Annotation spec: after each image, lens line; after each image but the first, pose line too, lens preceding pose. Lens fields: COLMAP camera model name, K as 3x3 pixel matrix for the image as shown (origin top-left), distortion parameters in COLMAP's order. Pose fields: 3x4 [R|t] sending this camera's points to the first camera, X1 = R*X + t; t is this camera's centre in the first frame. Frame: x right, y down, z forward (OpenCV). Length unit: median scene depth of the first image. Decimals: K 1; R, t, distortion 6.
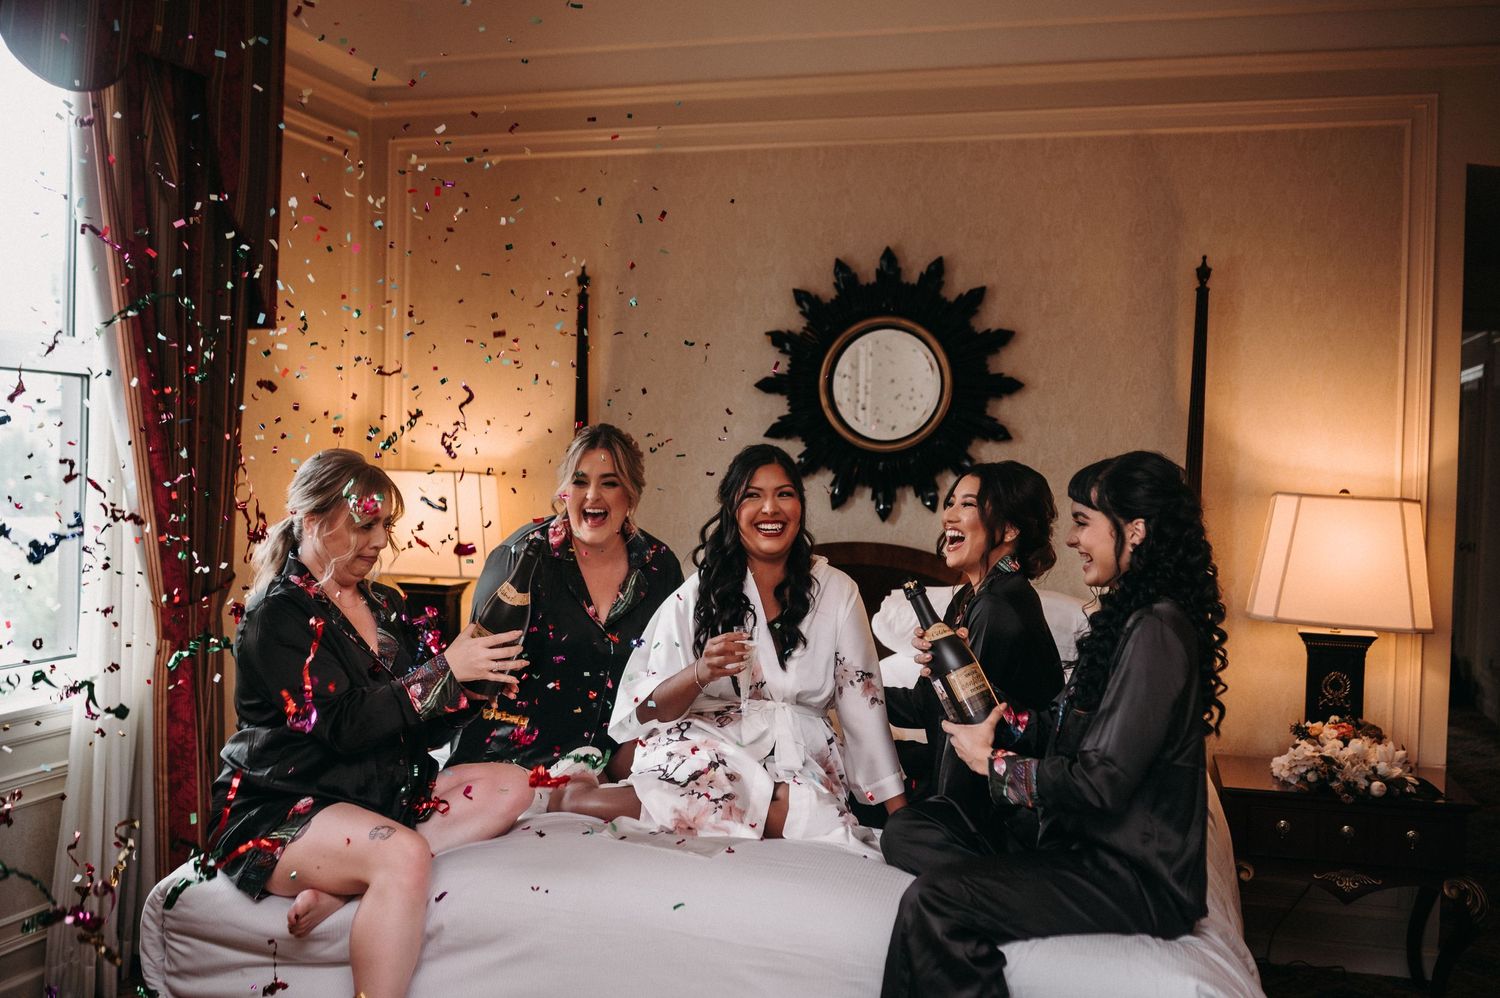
lens RADIAL K [[1496.1, 0, 750.0], [0, 1496.1, 499.0], [0, 0, 1]] dist [0.008978, -0.010463]
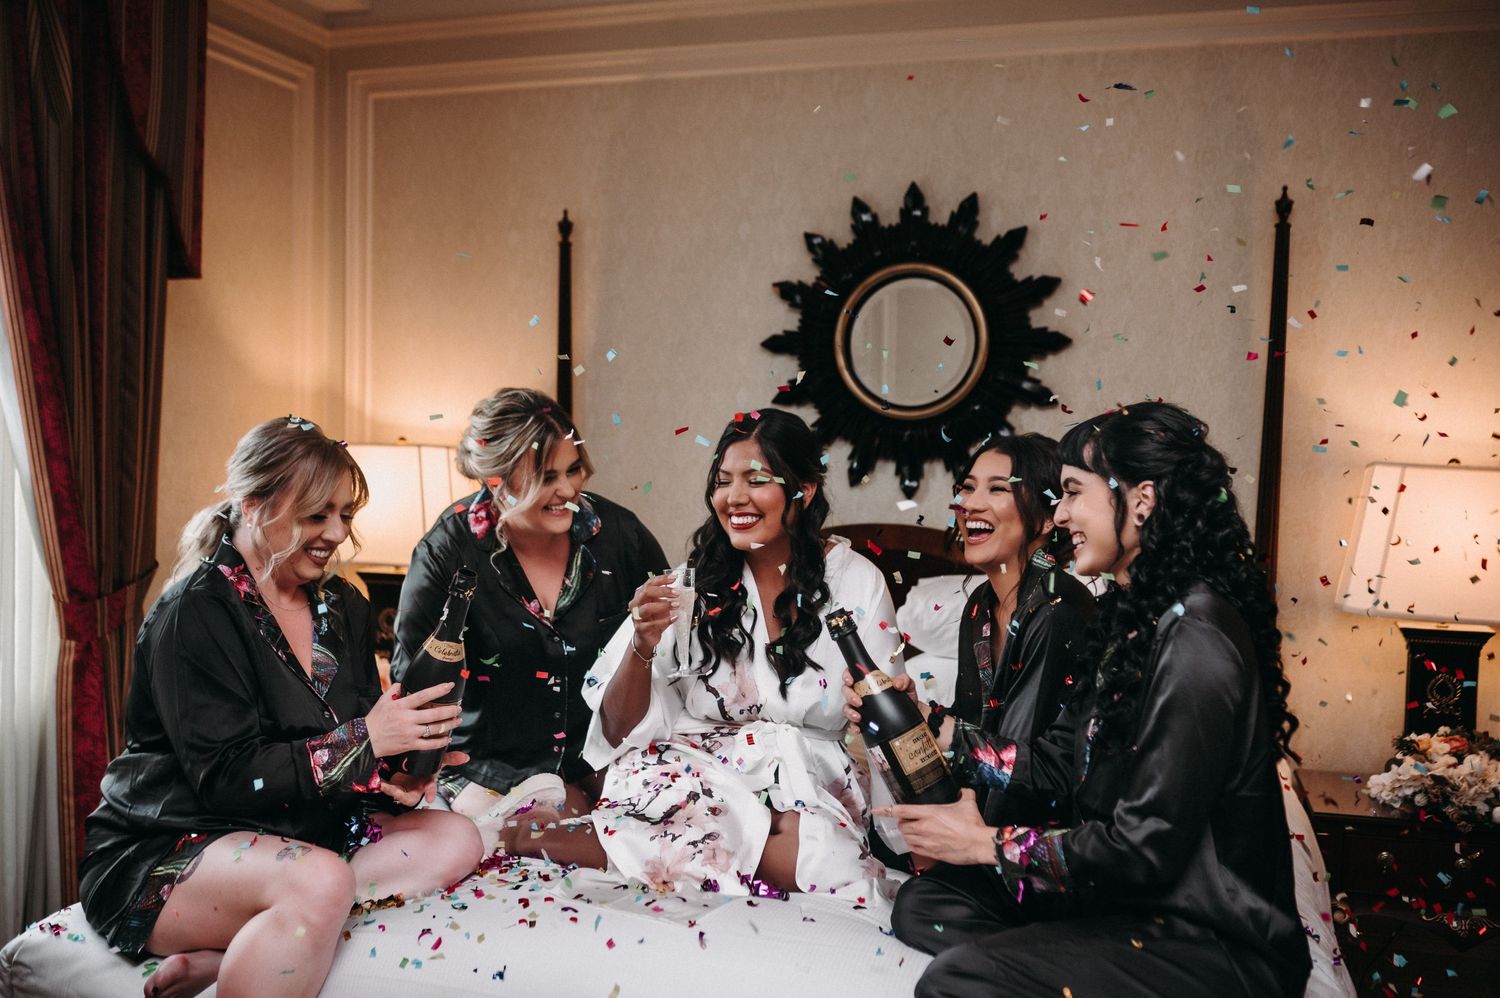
lens RADIAL K [[1496.1, 0, 750.0], [0, 1496.1, 499.0], [0, 0, 1]] dist [0.008978, -0.010463]
pose [[0.999777, -0.004337, -0.020668, 0.016562], [0.004523, 0.999950, 0.008973, 0.007025], [0.020628, -0.009065, 0.999746, 0.145714]]
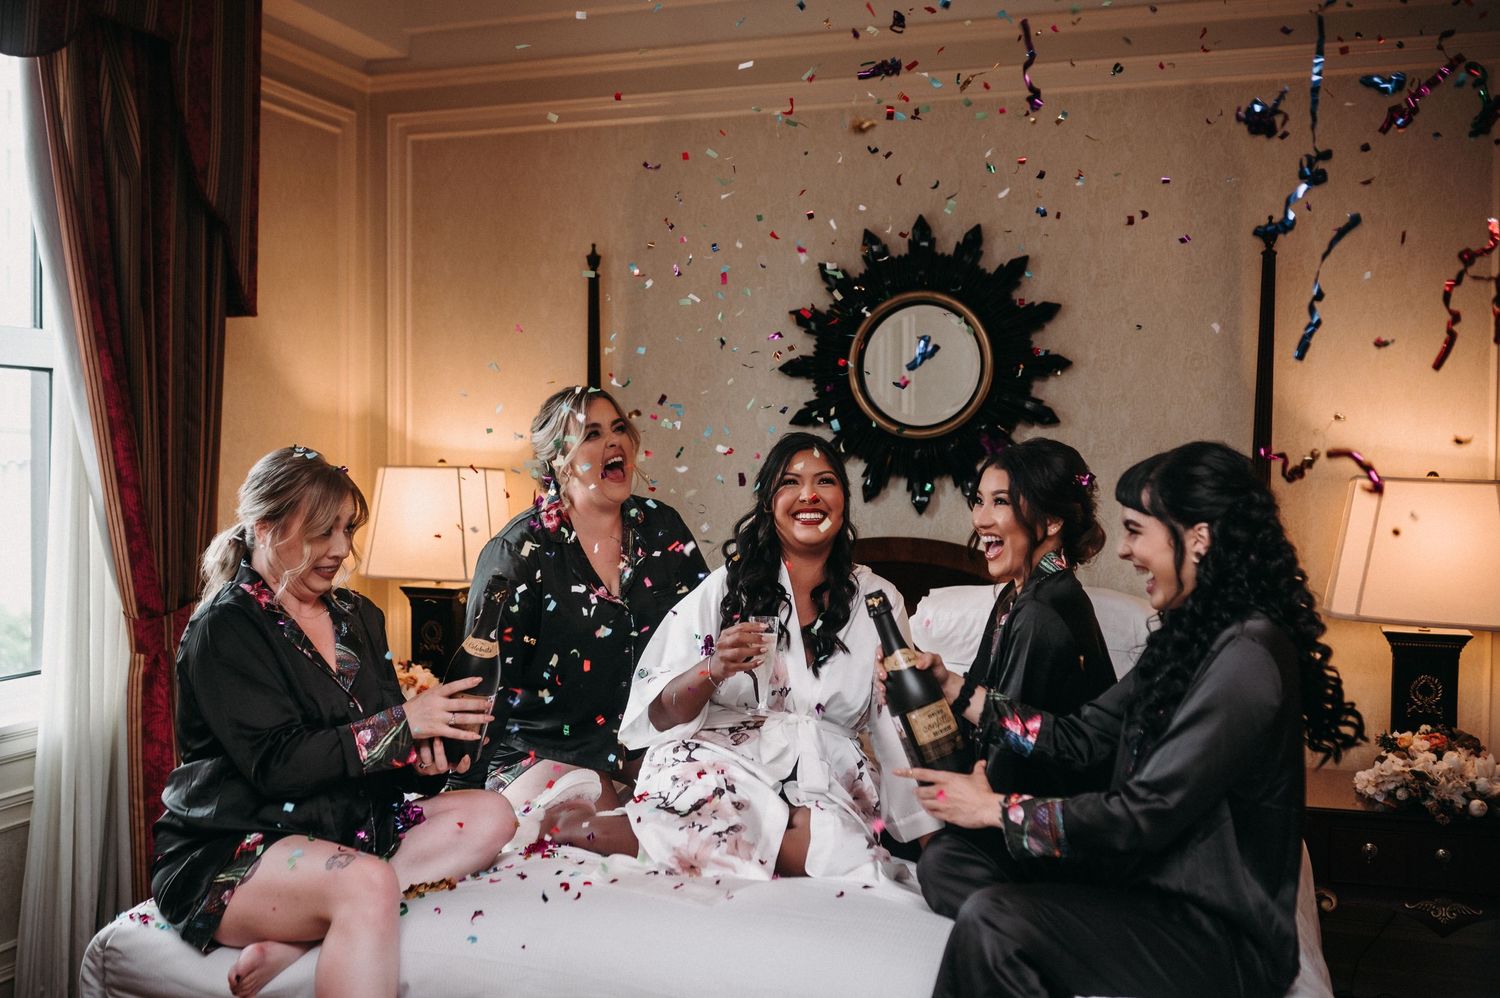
lens RADIAL K [[1492.5, 0, 748.3], [0, 1492.5, 491.0], [0, 0, 1]] dist [0.002379, -0.002132]
pose [[0.999108, -0.014581, -0.039632, 0.022662], [0.014580, 0.999894, -0.000323, -0.000639], [0.039633, -0.000255, 0.999214, 0.090312]]
